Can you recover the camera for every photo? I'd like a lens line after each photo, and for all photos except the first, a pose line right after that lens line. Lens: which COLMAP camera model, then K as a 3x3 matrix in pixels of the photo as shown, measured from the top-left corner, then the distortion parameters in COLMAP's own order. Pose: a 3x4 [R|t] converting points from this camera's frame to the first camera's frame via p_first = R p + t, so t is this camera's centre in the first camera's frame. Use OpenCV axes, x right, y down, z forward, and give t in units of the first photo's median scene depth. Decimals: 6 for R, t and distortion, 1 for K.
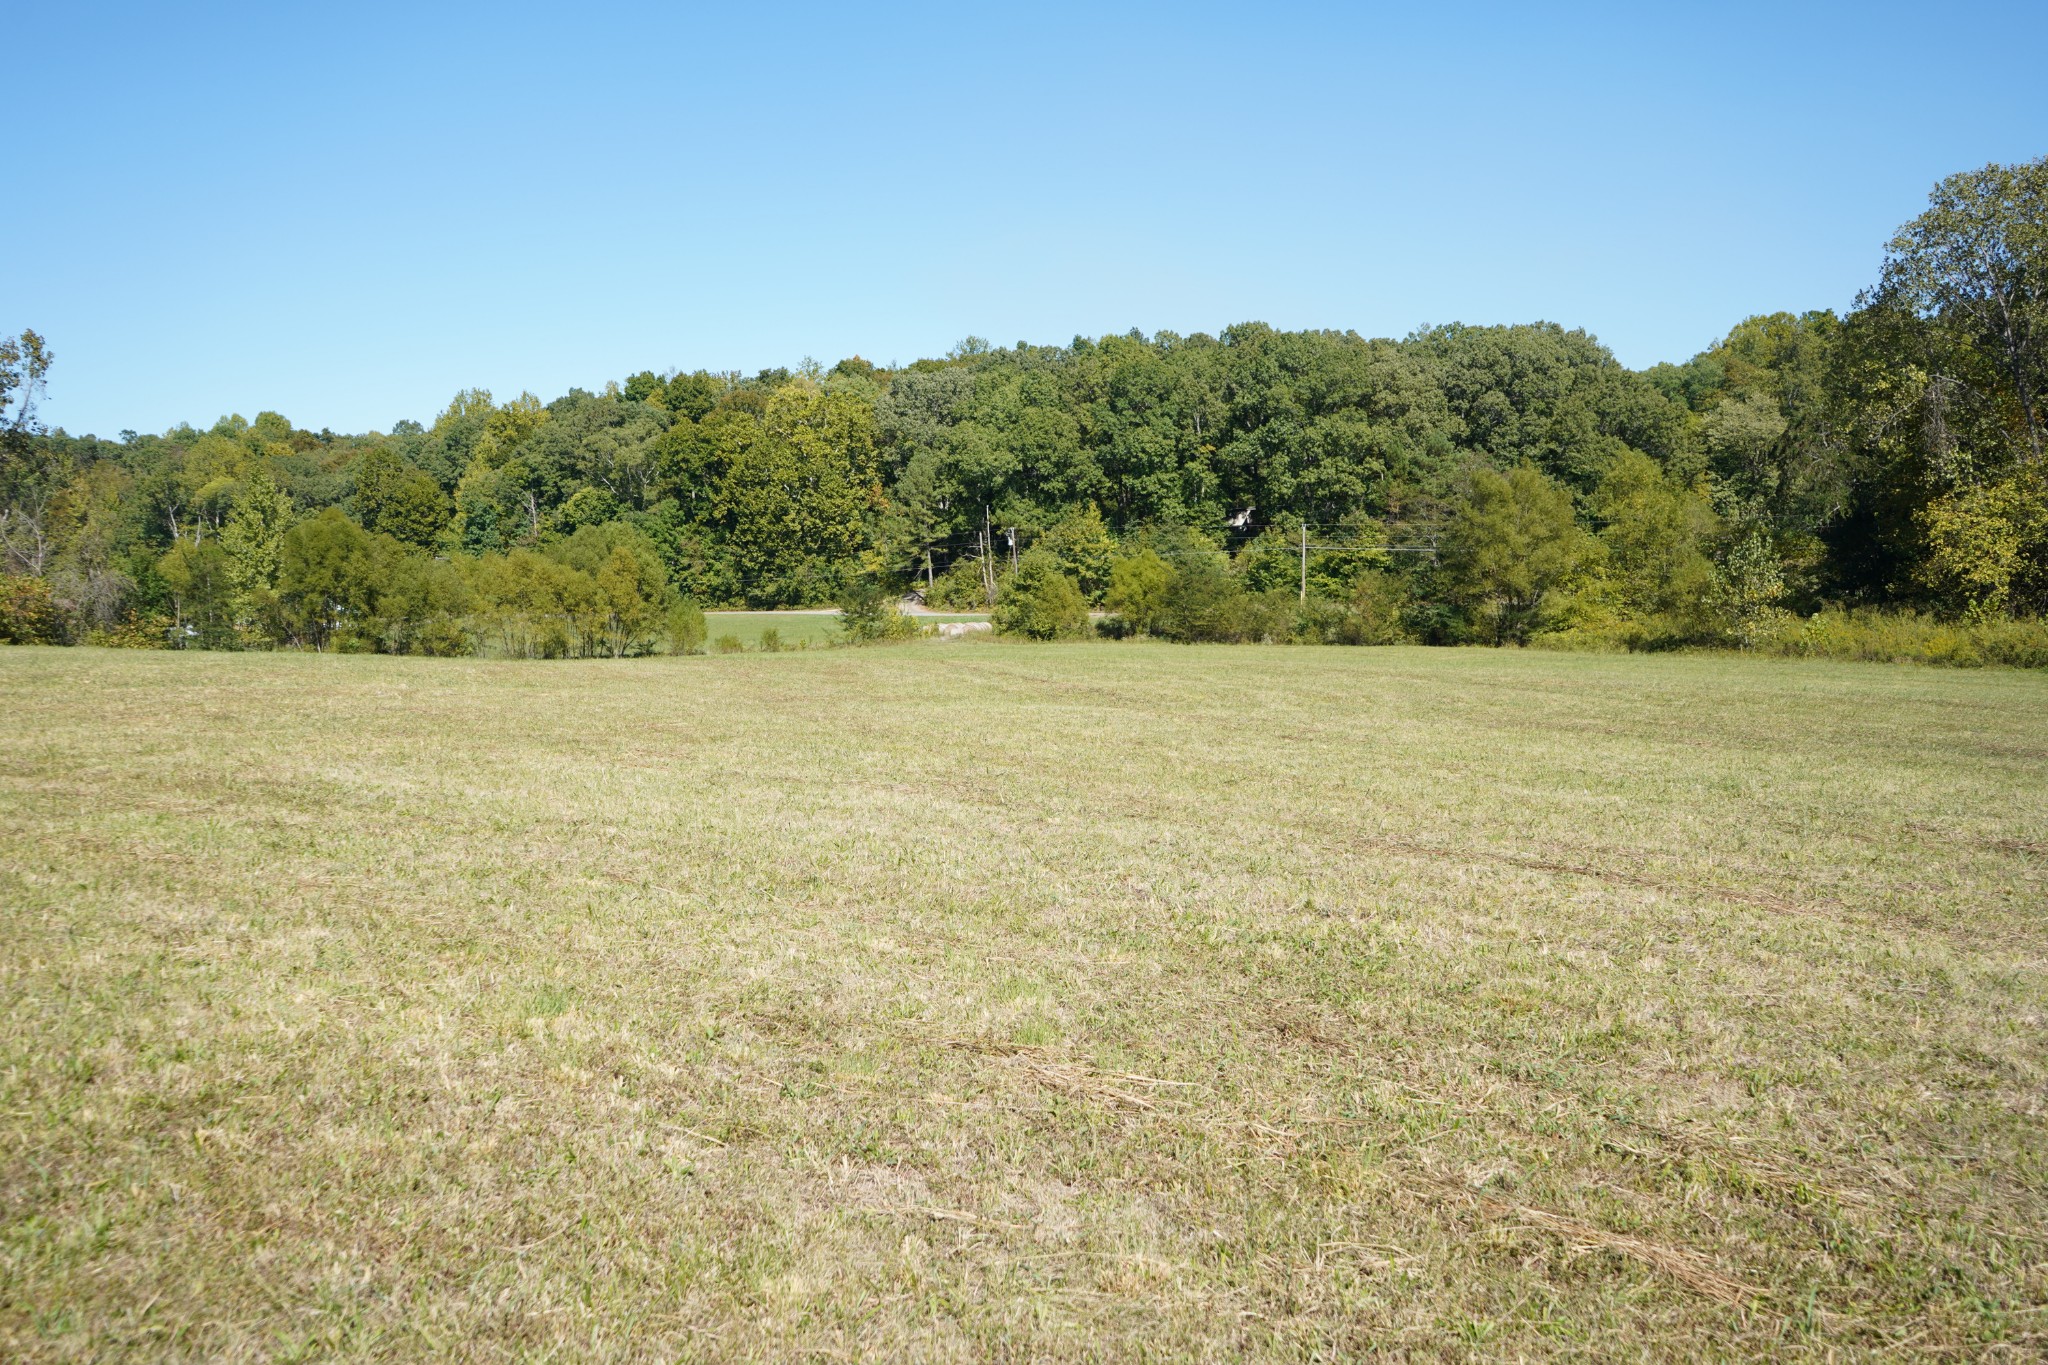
lens RADIAL K [[1643.4, 0, 1029.8], [0, 1643.4, 679.4], [0, 0, 1]] dist [-0.036838, 0.012179]
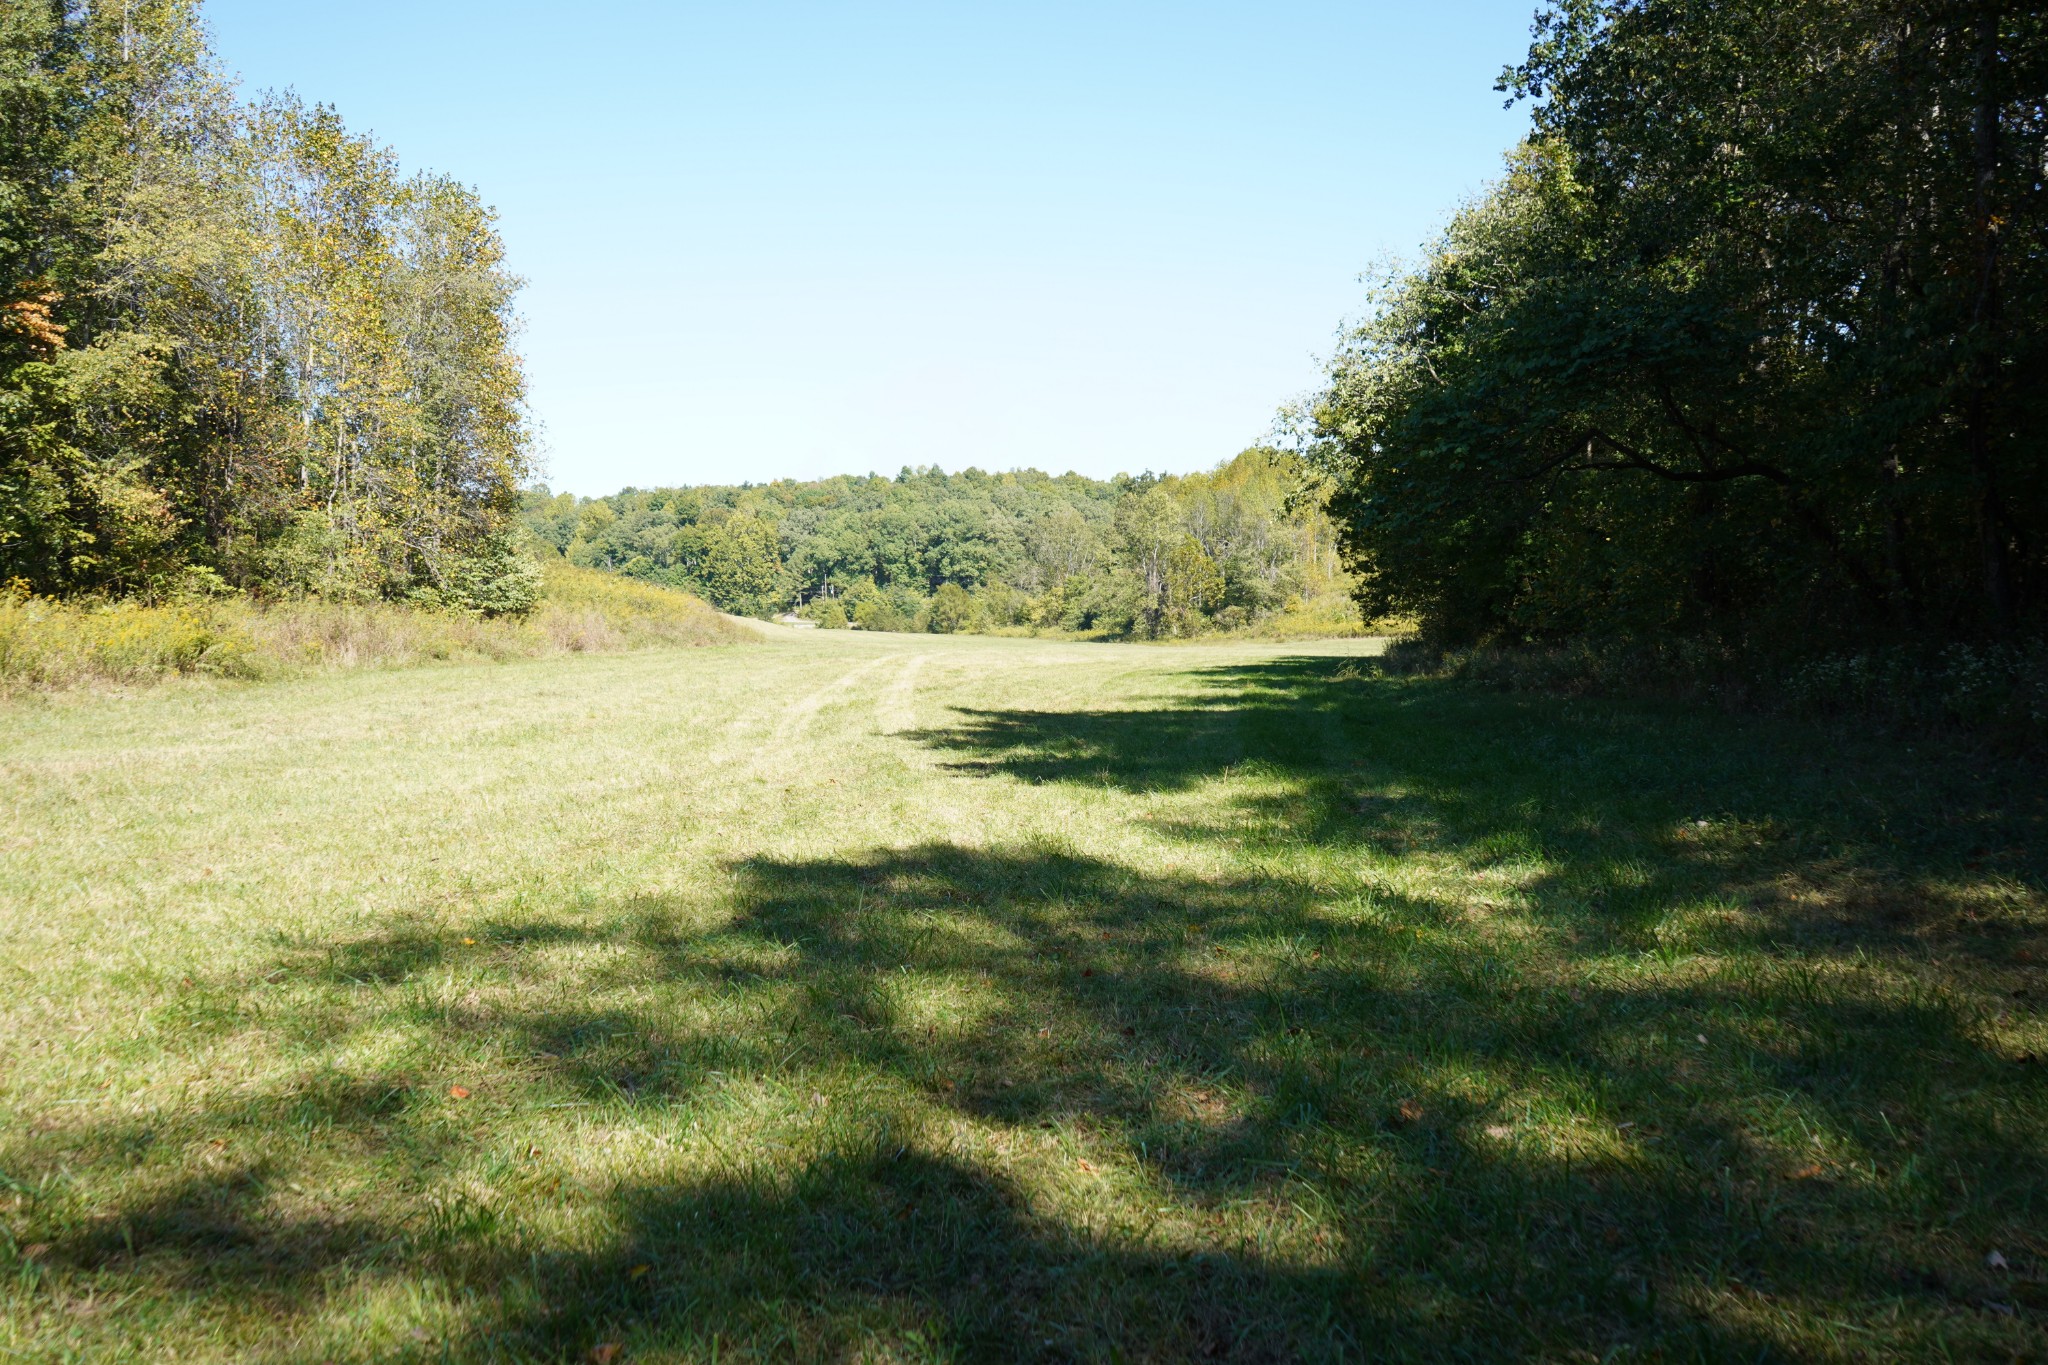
lens RADIAL K [[1643.4, 0, 1012.9], [0, 1643.4, 674.1], [0, 0, 1]] dist [-0.036838, 0.012179]
pose [[0.999268, 0.025763, 0.028289, 0.165289], [-0.025429, 0.999603, -0.012110, 0.050458], [-0.028589, 0.011382, 0.999526, -1.221110]]
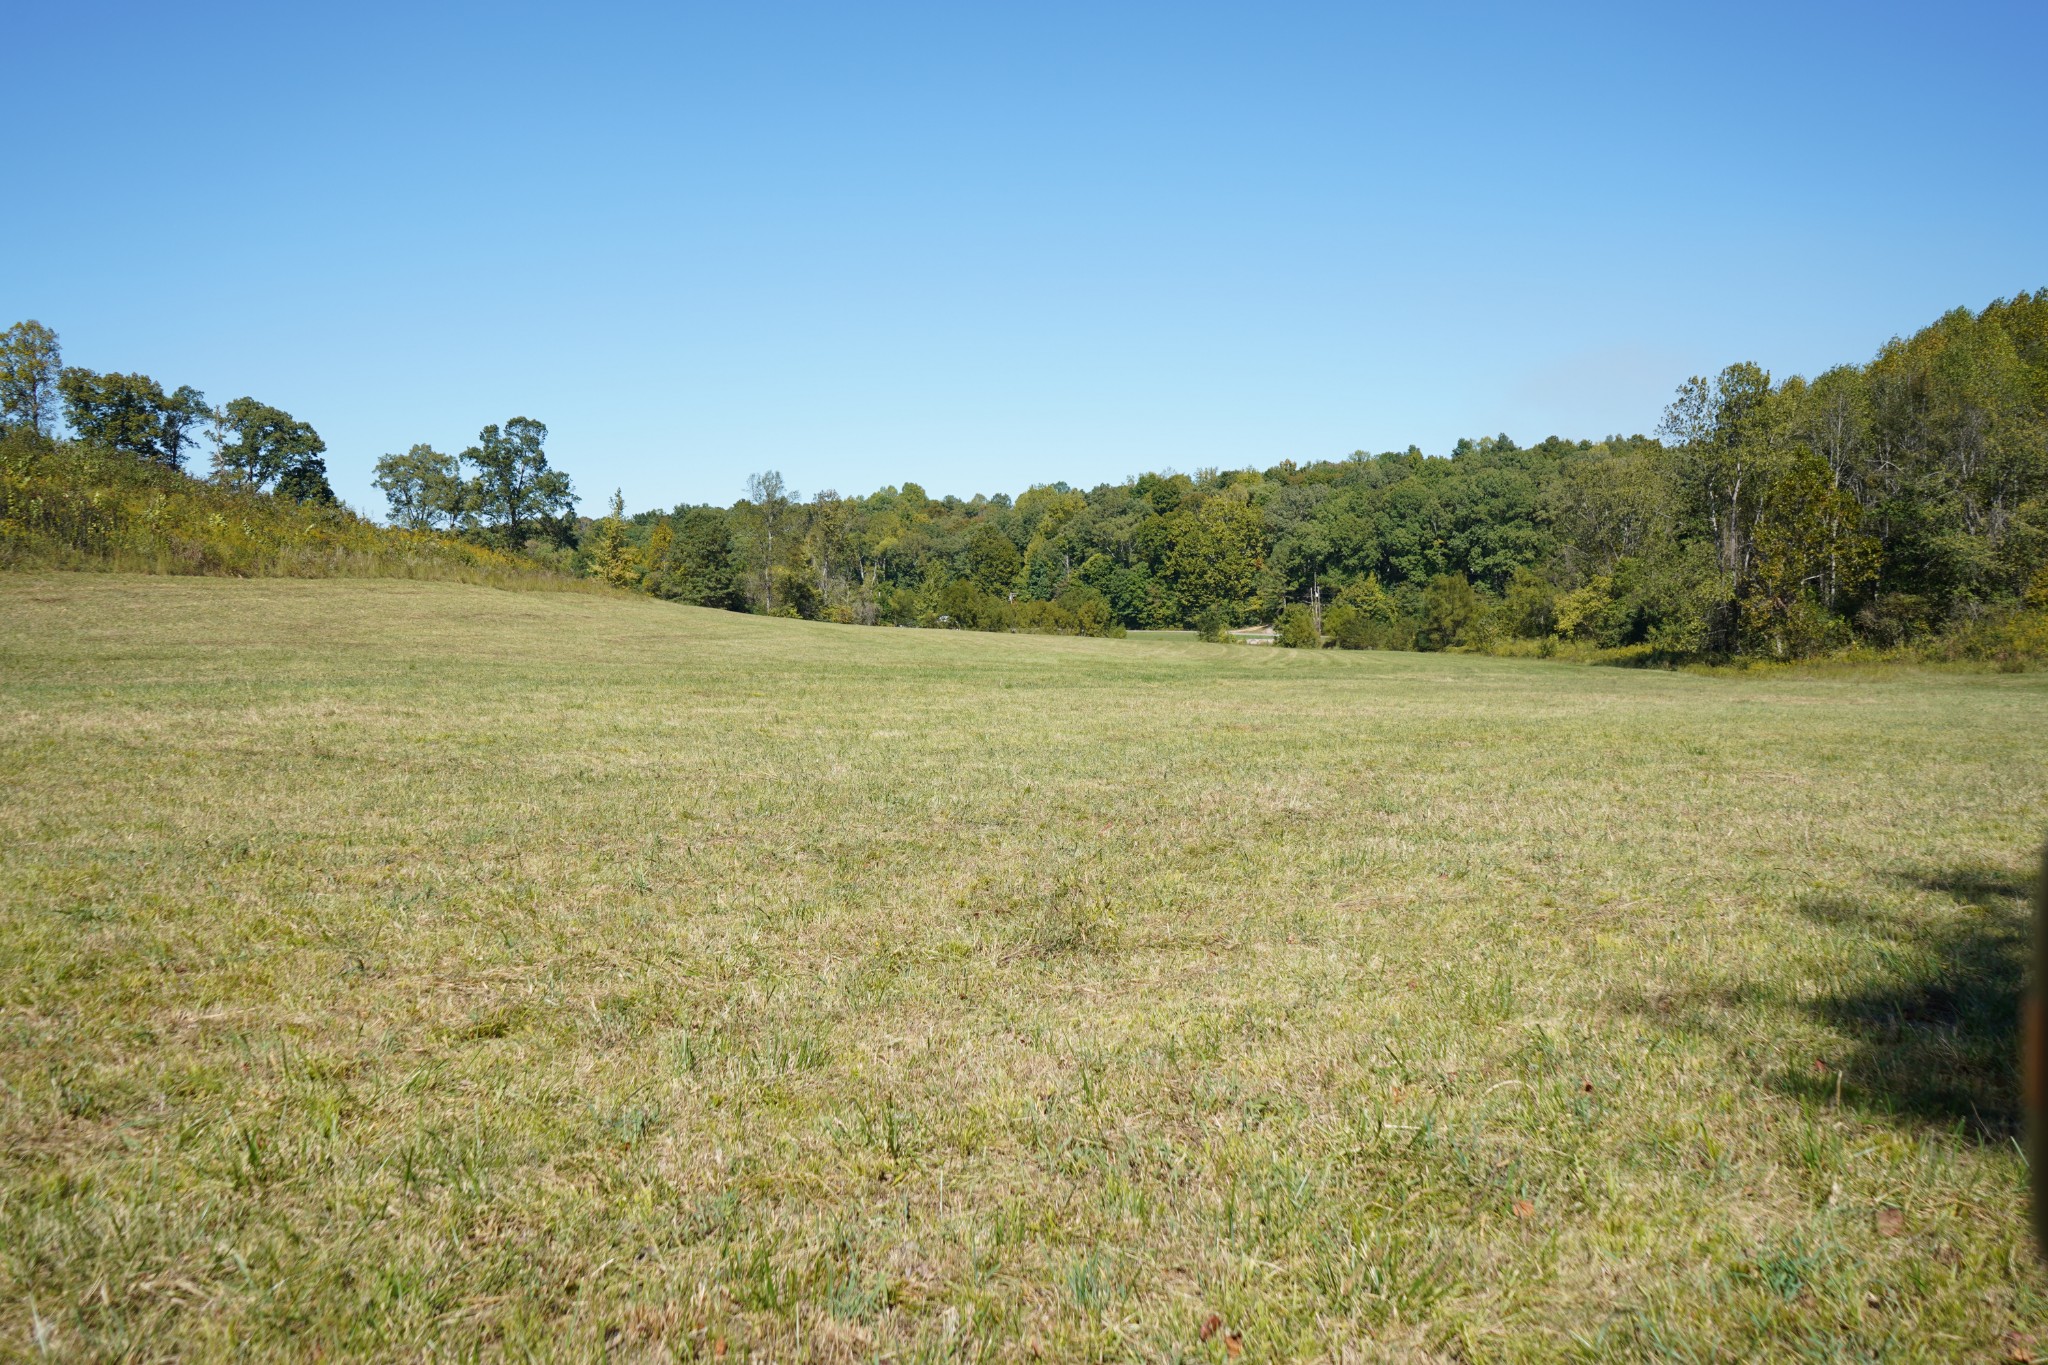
lens RADIAL K [[1643.4, 0, 1001.9], [0, 1643.4, 682.4], [0, 0, 1]] dist [-0.036838, 0.012179]
pose [[0.933682, 0.040477, -0.355808, 0.268842], [-0.045343, 0.998957, -0.005344, 0.030264], [0.355220, 0.021123, 0.934544, -0.668528]]
